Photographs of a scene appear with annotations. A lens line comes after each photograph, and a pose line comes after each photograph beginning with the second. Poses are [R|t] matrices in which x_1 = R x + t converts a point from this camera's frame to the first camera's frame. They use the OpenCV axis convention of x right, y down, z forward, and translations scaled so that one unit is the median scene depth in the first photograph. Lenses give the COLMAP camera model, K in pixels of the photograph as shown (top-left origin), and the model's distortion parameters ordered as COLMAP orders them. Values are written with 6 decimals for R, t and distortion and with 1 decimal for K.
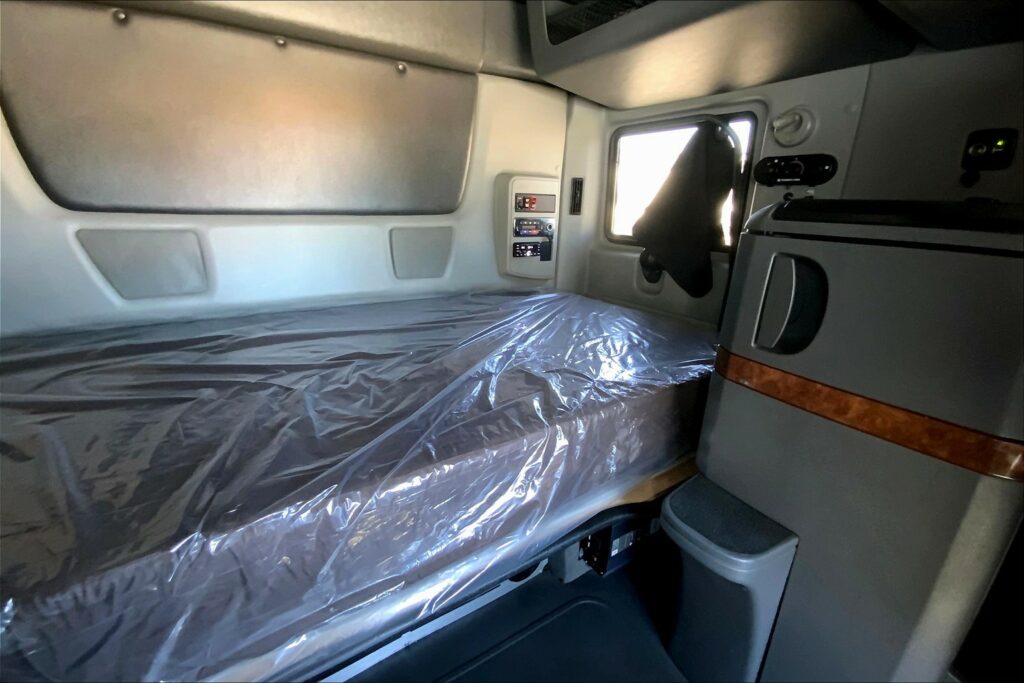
lens RADIAL K [[436.6, 0, 512.1], [0, 436.6, 339.7], [0, 0, 1]] dist [0.015000, -0.001065]
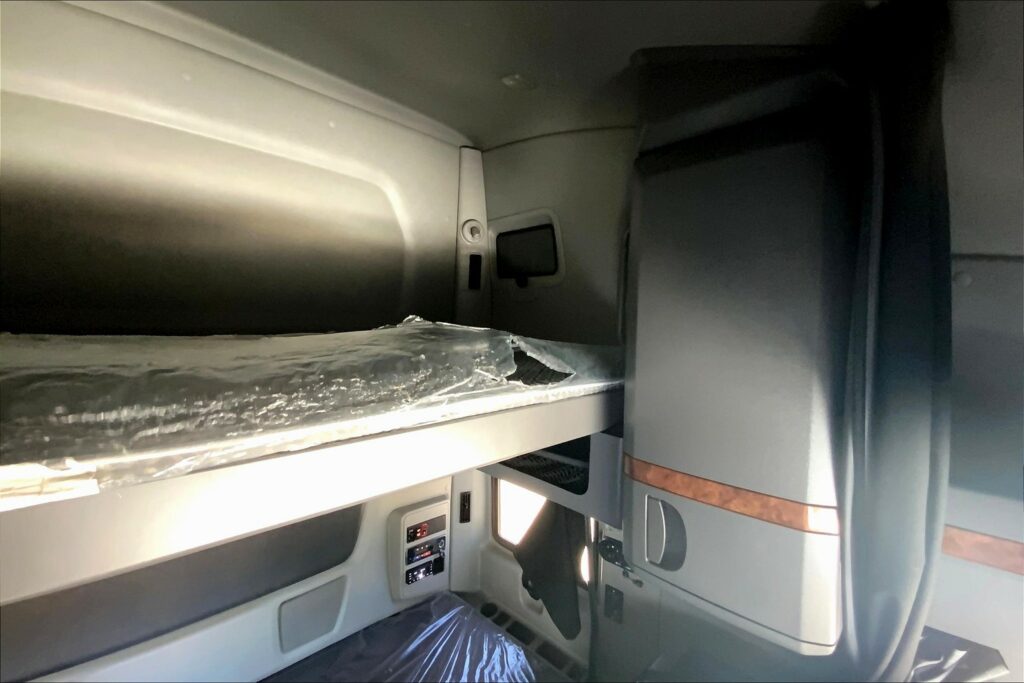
lens RADIAL K [[436.6, 0, 511.2], [0, 436.6, 344.8], [0, 0, 1]] dist [0.015000, -0.001065]
pose [[0.982318, -0.016203, 0.186519, 0.064088], [0.061254, 0.969233, -0.238402, -0.481587], [-0.176918, 0.245611, 0.953087, -0.197669]]
